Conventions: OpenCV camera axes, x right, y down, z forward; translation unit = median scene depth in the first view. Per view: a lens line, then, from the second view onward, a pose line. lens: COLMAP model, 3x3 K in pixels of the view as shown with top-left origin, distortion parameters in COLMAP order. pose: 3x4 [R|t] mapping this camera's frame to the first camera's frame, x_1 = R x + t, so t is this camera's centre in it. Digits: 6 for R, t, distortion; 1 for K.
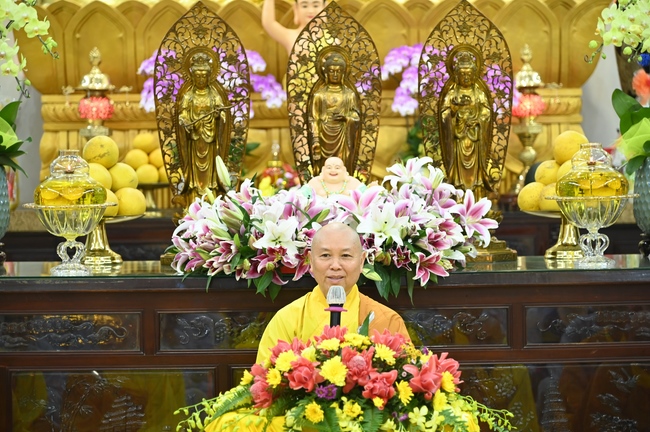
lens RADIAL K [[2051.6, 0, 325.0], [0, 2051.6, 216.0], [0, 0, 1]] dist [0.009055, 0.524158]
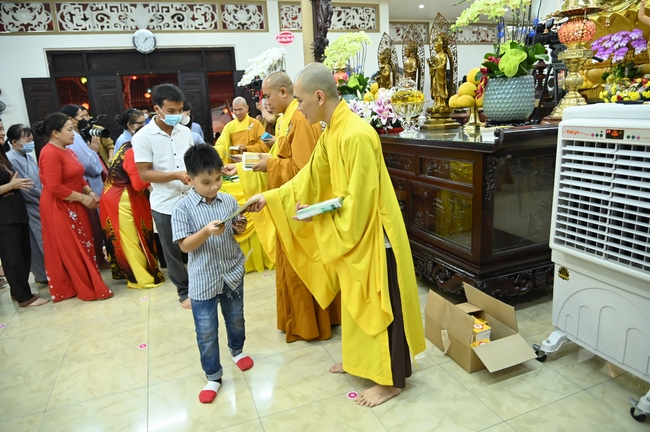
lens RADIAL K [[440.1, 0, 325.0], [0, 440.1, 216.0], [0, 0, 1]] dist [-0.039904, 0.002553]
pose [[0.336345, 0.221407, -0.915342, 0.555997], [0.035825, 0.968258, 0.247371, -0.011541], [0.941057, -0.115994, 0.317737, 0.756021]]
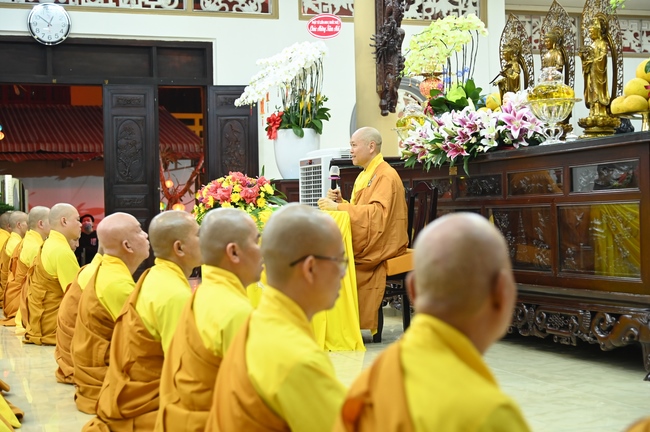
lens RADIAL K [[1092.3, 0, 325.0], [0, 1092.3, 216.0], [0, 0, 1]] dist [-0.004626, 0.063018]
pose [[0.327537, 0.012855, -0.944751, 0.856775], [0.002096, 0.999895, 0.014332, 0.064504], [0.944836, -0.006675, 0.327476, 0.568481]]
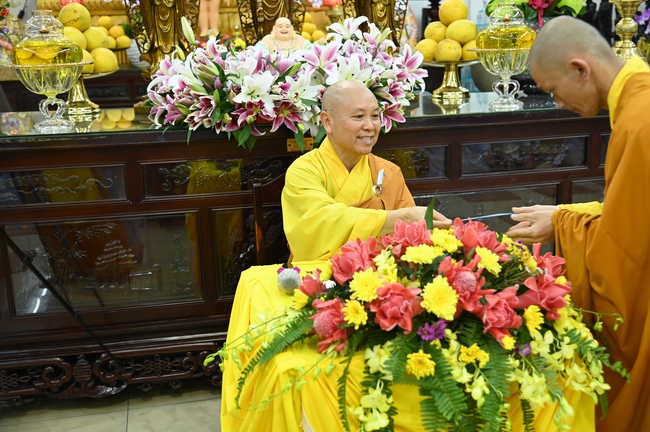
lens RADIAL K [[748.5, 0, 325.0], [0, 748.5, 216.0], [0, 0, 1]] dist [-0.017767, 0.009191]
pose [[0.979818, -0.057789, 0.191355, -0.062230], [0.018331, 0.979242, 0.201864, -0.003698], [-0.199048, -0.194282, 0.960538, 0.585831]]
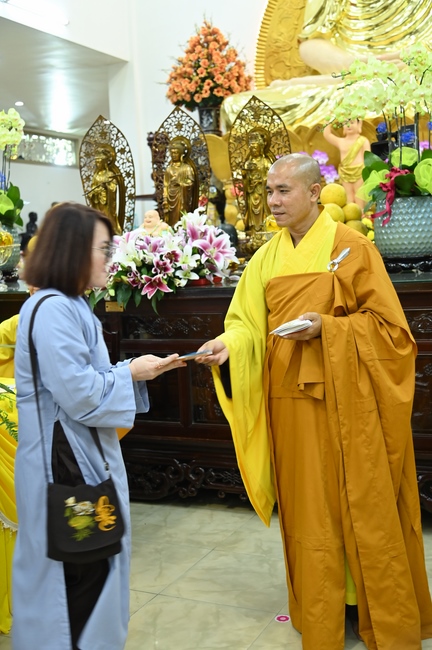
lens RADIAL K [[836.0, 0, 216.0], [0, 836.0, 325.0], [0, 0, 1]] dist [0.002609, 0.037476]
pose [[0.893457, 0.015621, -0.448876, 0.333841], [0.027287, 0.995661, 0.088962, 0.001886], [0.448319, -0.091732, 0.889154, 0.486263]]
